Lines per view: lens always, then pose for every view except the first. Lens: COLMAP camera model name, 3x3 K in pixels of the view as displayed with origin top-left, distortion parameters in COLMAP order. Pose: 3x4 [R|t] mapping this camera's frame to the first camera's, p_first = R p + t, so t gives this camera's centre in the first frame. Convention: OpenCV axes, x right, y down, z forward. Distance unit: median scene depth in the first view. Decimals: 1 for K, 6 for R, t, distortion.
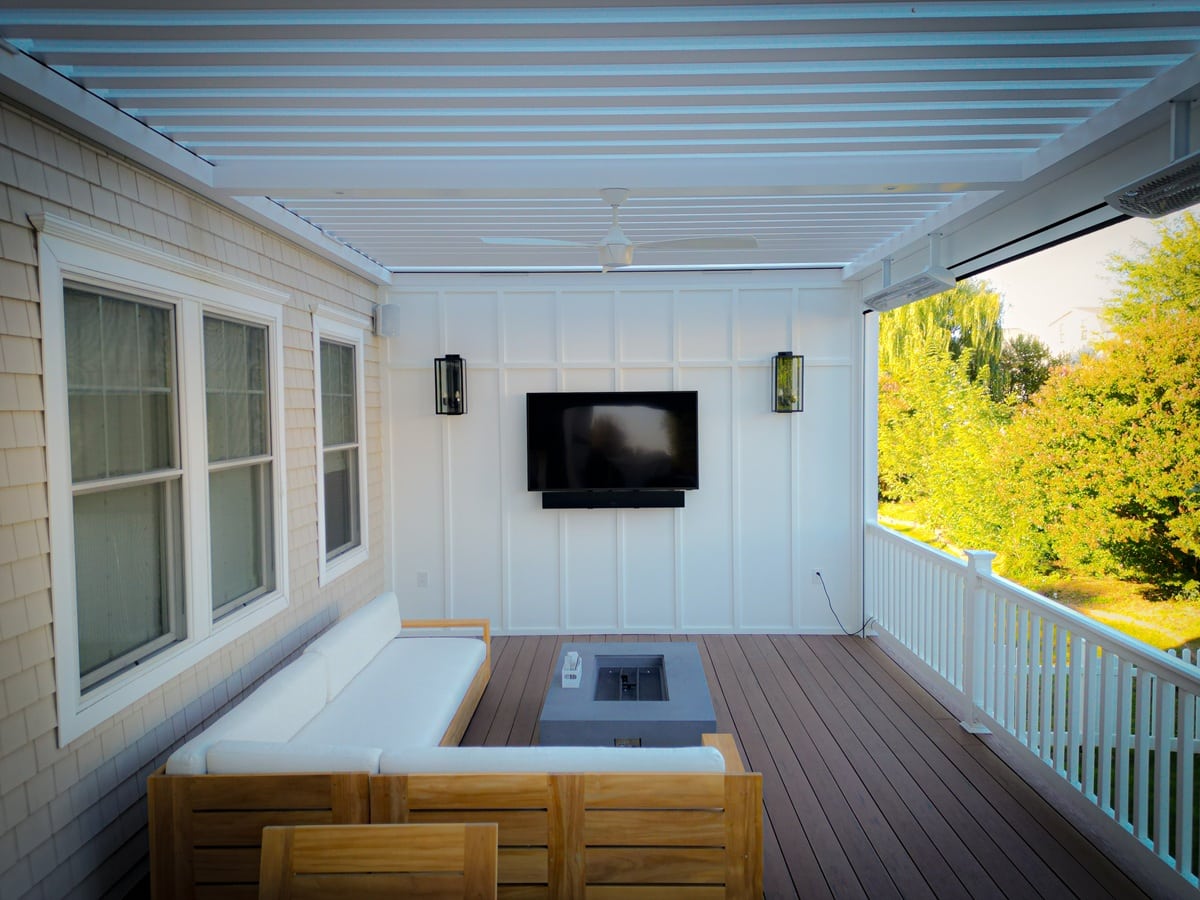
lens RADIAL K [[835.1, 0, 600.0], [0, 835.1, 450.0], [0, 0, 1]] dist [0.091587, -0.101945]
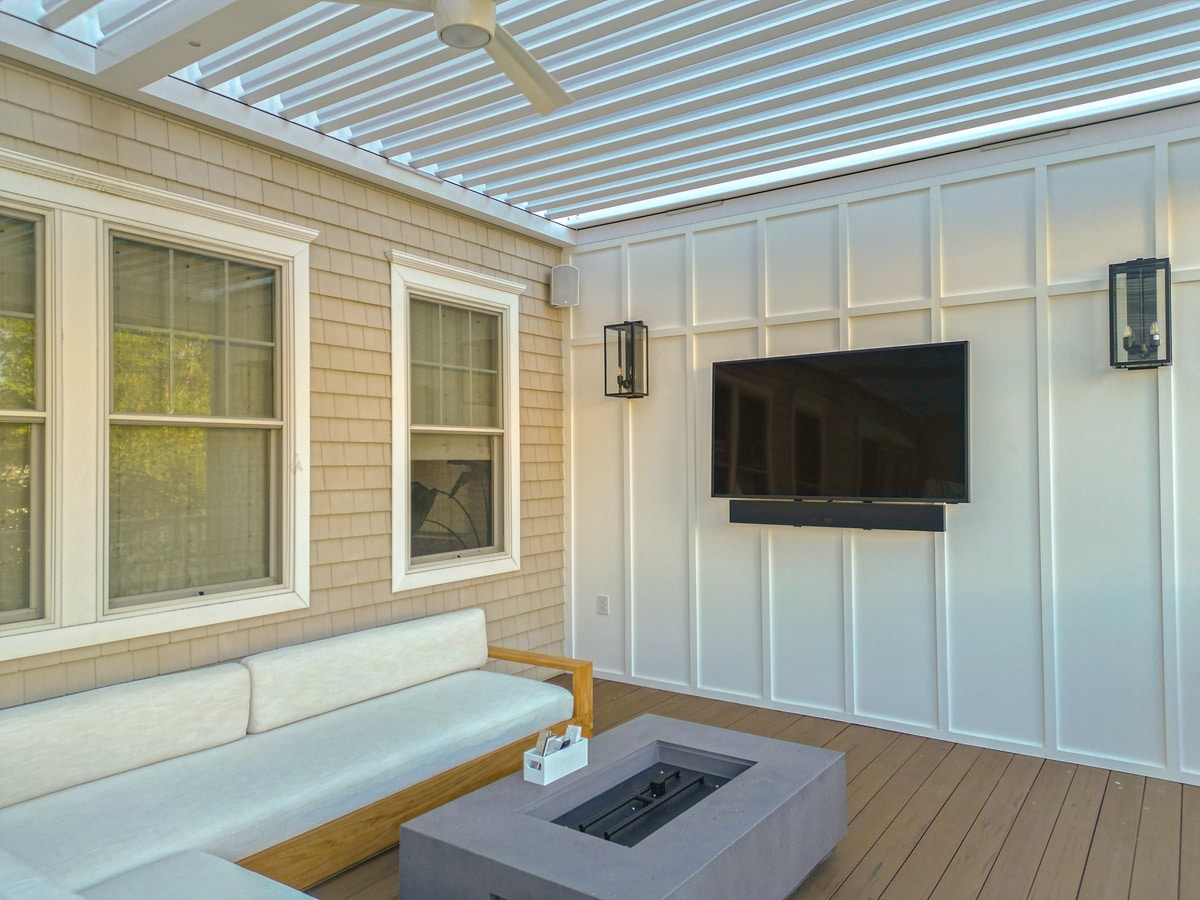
lens RADIAL K [[835.1, 0, 600.0], [0, 835.1, 450.0], [0, 0, 1]] dist [0.091587, -0.101945]
pose [[0.828411, -0.003967, -0.560107, 0.239636], [-0.030797, 0.998140, -0.052618, 0.049422], [0.559273, 0.060839, 0.826748, 0.343706]]
